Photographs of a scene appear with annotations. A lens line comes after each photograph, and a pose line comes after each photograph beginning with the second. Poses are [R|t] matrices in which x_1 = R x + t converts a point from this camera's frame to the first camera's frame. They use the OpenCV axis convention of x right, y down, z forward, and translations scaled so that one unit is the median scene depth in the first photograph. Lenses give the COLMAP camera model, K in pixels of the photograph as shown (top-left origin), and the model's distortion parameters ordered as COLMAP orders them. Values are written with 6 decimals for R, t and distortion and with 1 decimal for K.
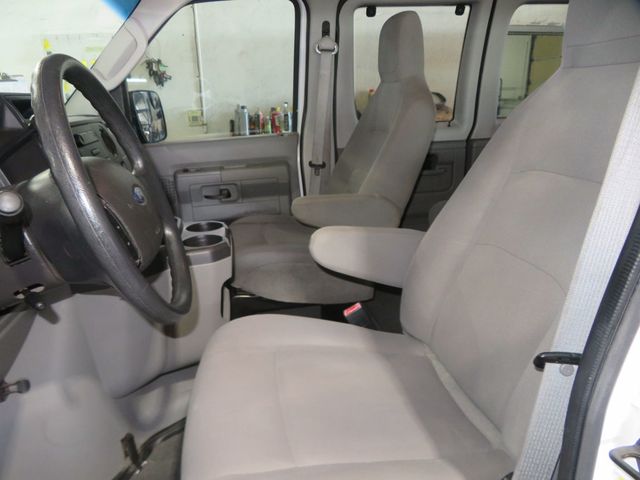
lens RADIAL K [[465.8, 0, 320.4], [0, 465.8, 237.7], [0, 0, 1]] dist [0.001599, 0.014688]
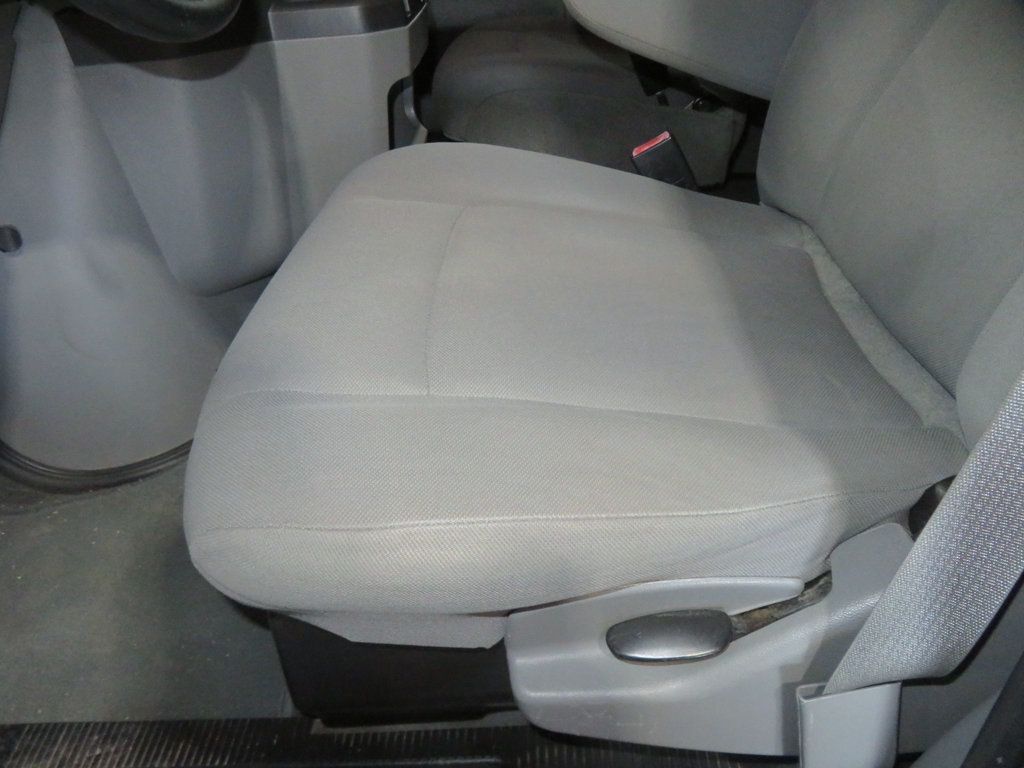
lens RADIAL K [[745.2, 0, 514.3], [0, 745.2, 372.0], [0, 0, 1]] dist [0.001599, 0.014688]
pose [[0.978135, 0.097782, -0.183551, 0.059219], [-0.042109, 0.957413, 0.285636, 0.103849], [0.203664, -0.271661, 0.940596, 0.142158]]
